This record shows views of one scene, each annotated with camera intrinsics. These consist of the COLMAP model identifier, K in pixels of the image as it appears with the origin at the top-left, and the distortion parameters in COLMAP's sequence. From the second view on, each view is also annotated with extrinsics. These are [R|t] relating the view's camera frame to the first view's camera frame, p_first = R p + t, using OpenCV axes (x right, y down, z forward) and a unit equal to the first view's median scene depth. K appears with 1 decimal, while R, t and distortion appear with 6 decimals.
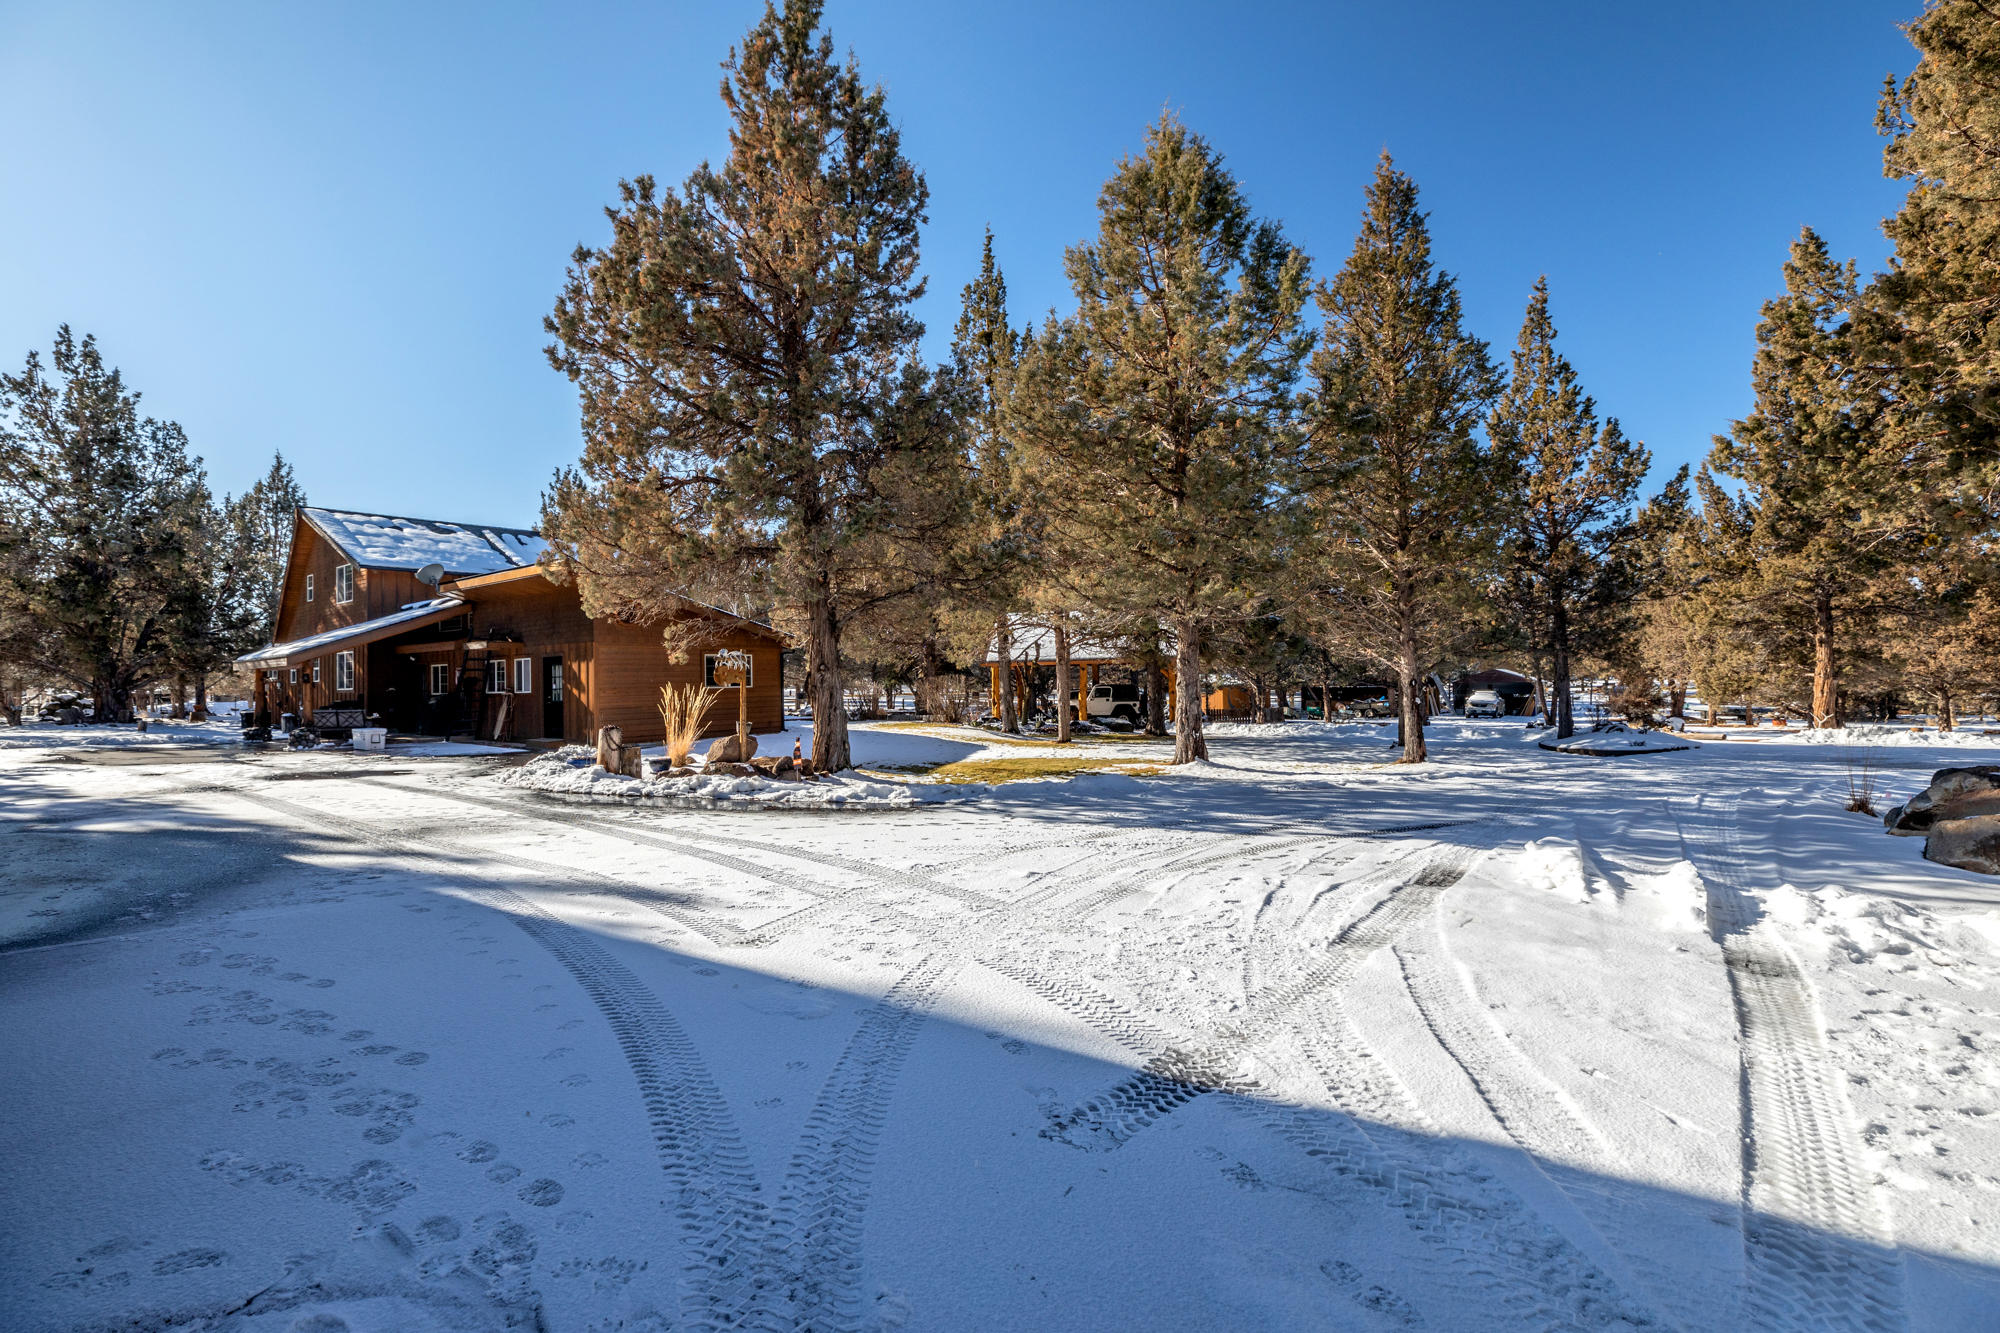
lens RADIAL K [[913.7, 0, 1000.0], [0, 913.7, 666.5], [0, 0, 1]] dist [-0.020336, 0.006321]
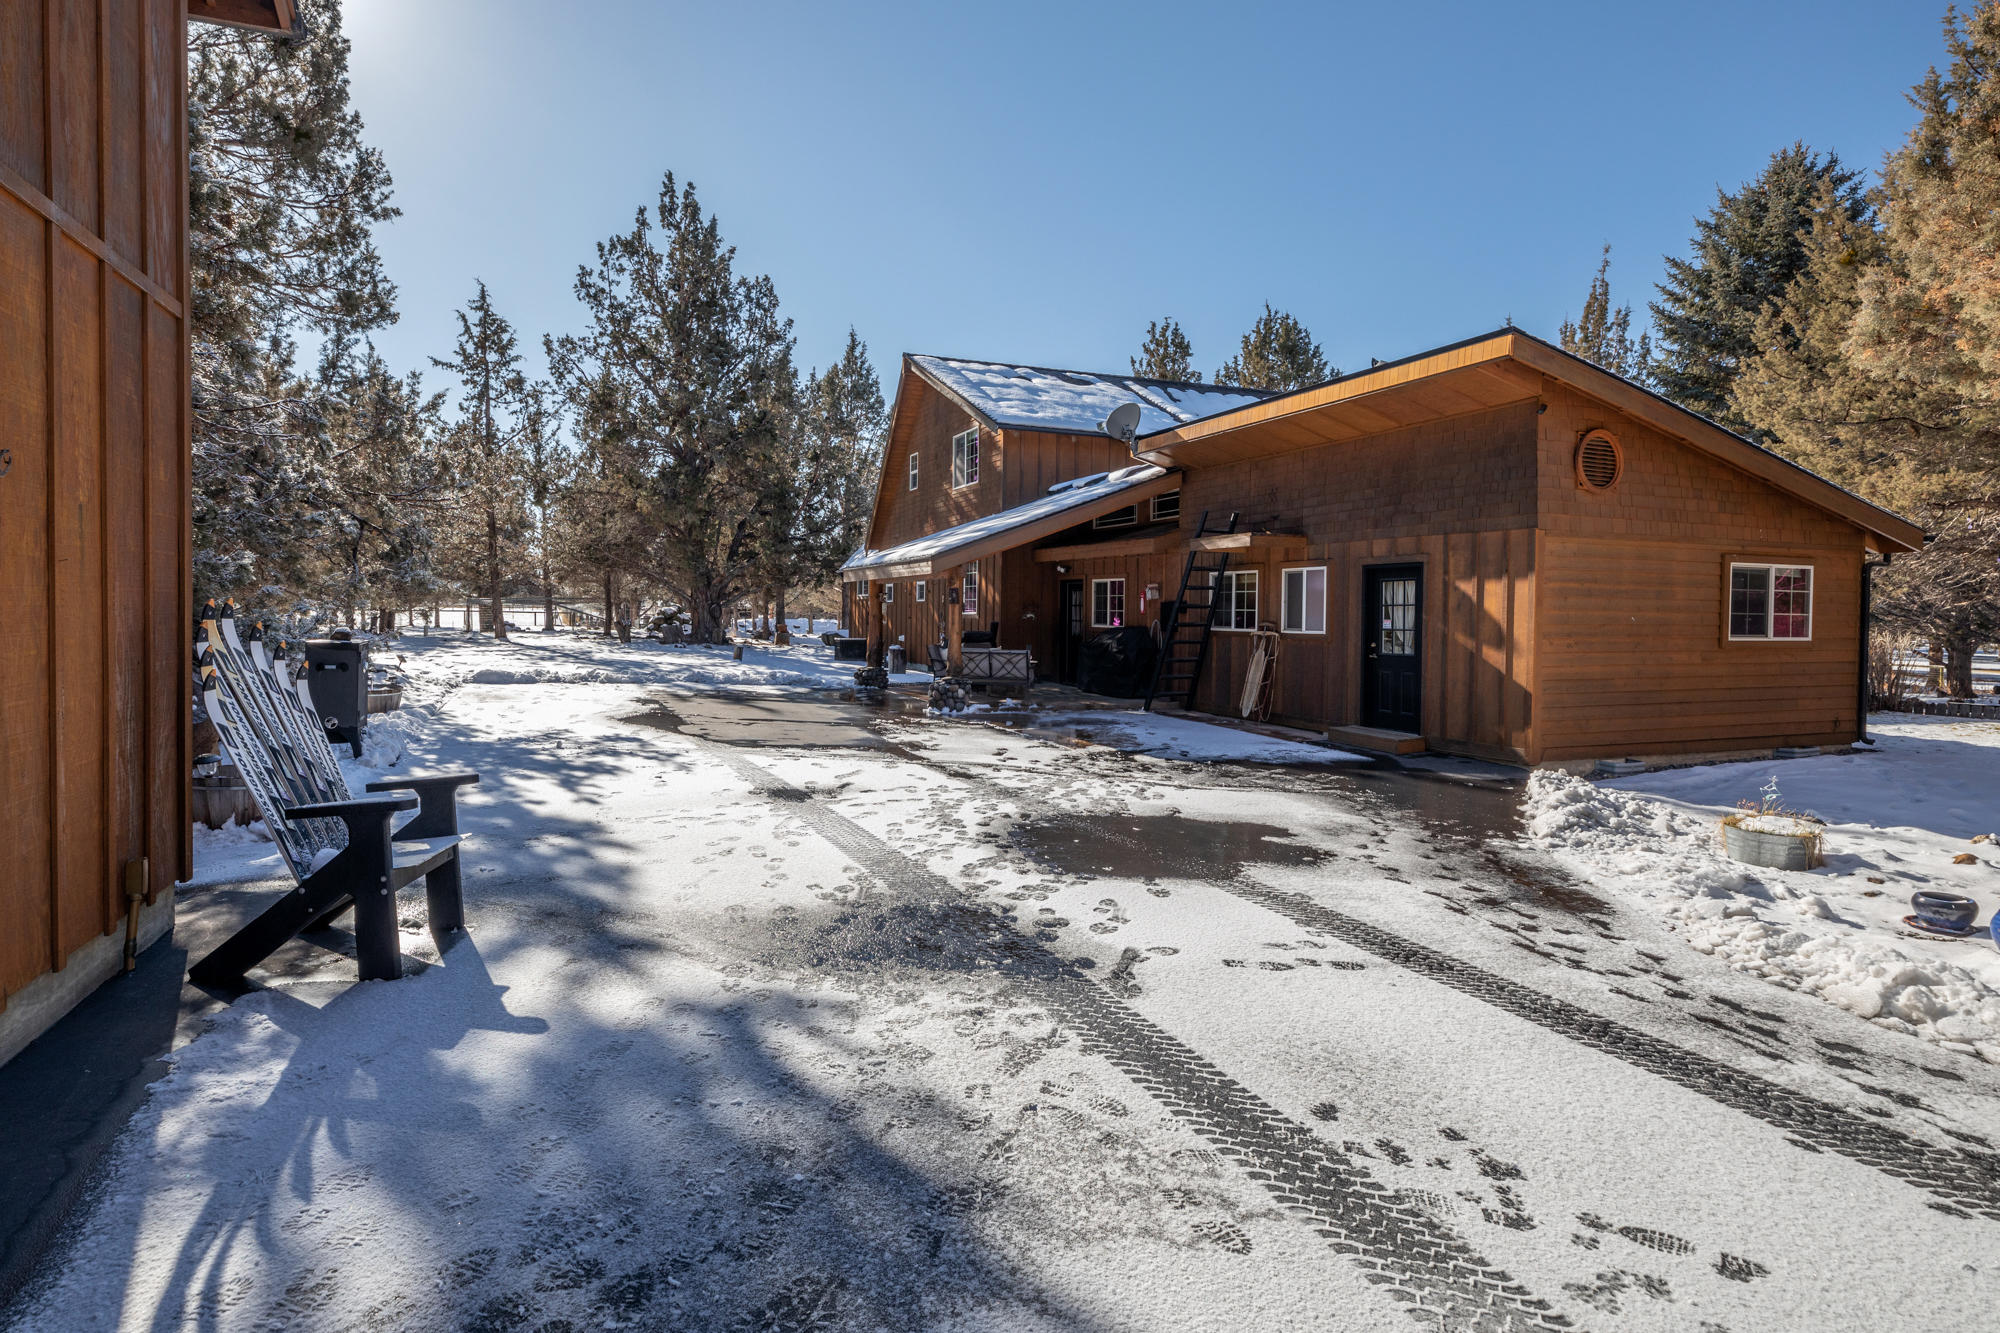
lens RADIAL K [[1227.9, 0, 1000.0], [0, 1227.9, 666.5], [0, 0, 1]] dist [-0.001803, 0.000086]
pose [[0.856473, 0.052917, -0.513473, -0.158808], [-0.022852, 0.997643, 0.064697, 0.003171], [0.515686, -0.043677, 0.855663, 0.156063]]
